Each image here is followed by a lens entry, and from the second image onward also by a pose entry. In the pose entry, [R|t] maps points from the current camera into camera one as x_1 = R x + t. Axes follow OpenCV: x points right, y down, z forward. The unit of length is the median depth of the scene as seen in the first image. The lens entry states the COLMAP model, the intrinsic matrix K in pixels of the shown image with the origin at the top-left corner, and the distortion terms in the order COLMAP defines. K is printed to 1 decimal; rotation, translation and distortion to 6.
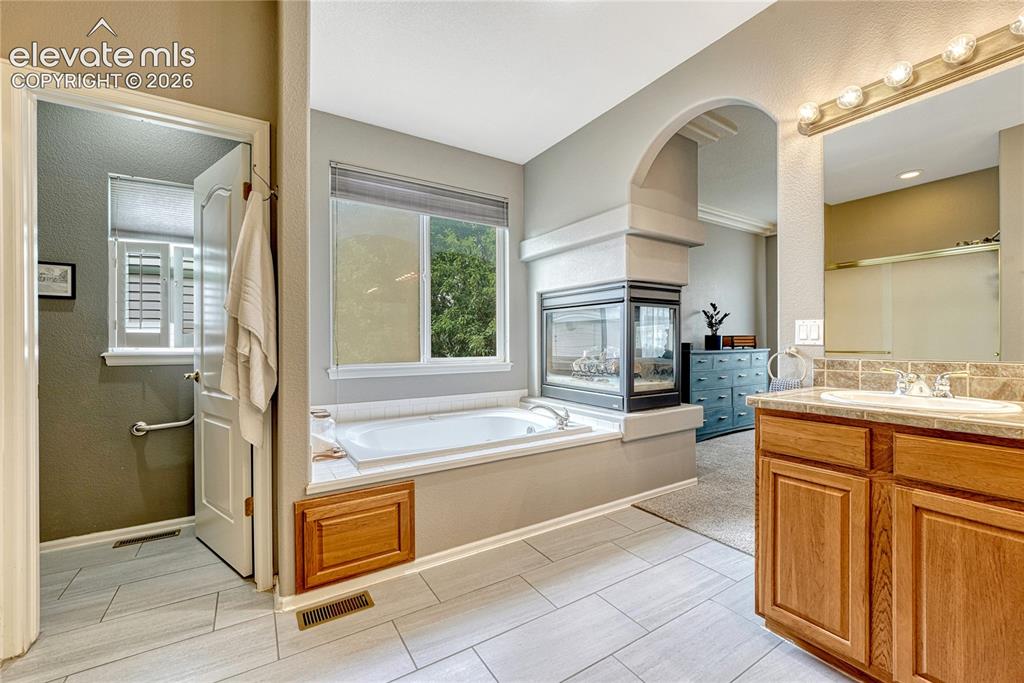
lens RADIAL K [[415.2, 0, 508.2], [0, 415.2, 343.5], [0, 0, 1]] dist [-0.011813, 0.000388]
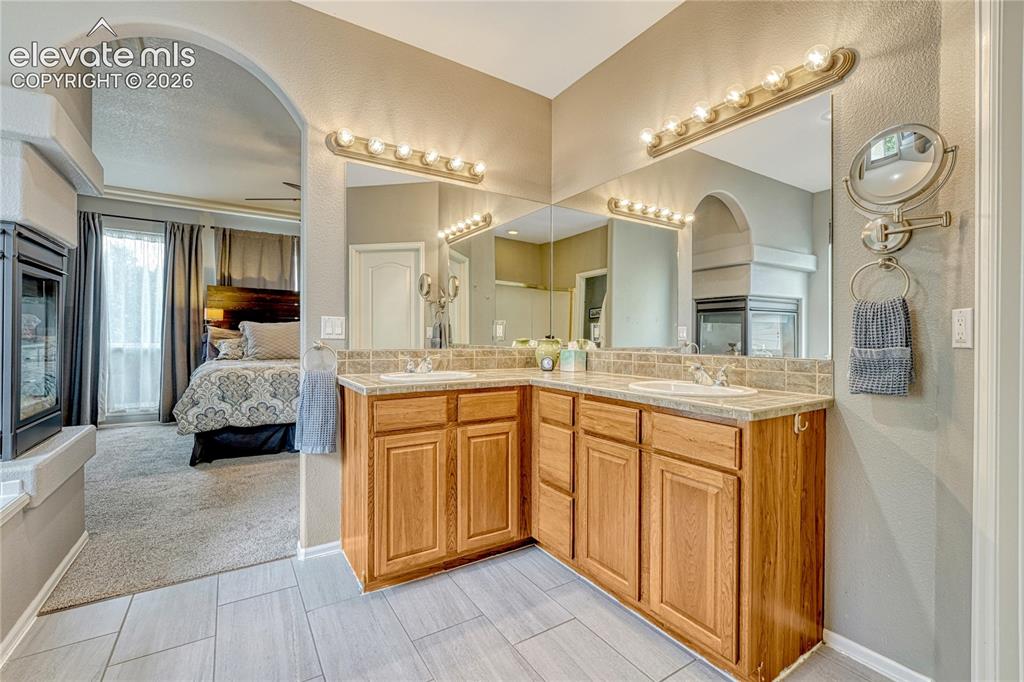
lens RADIAL K [[440.5, 0, 507.5], [0, 440.5, 337.1], [0, 0, 1]] dist [-0.002865, -0.000315]
pose [[-0.004682, 0.003473, 0.999983, -0.601917], [-0.006311, 0.999974, -0.003502, 0.000210], [-0.999969, -0.006327, -0.004660, 0.658711]]
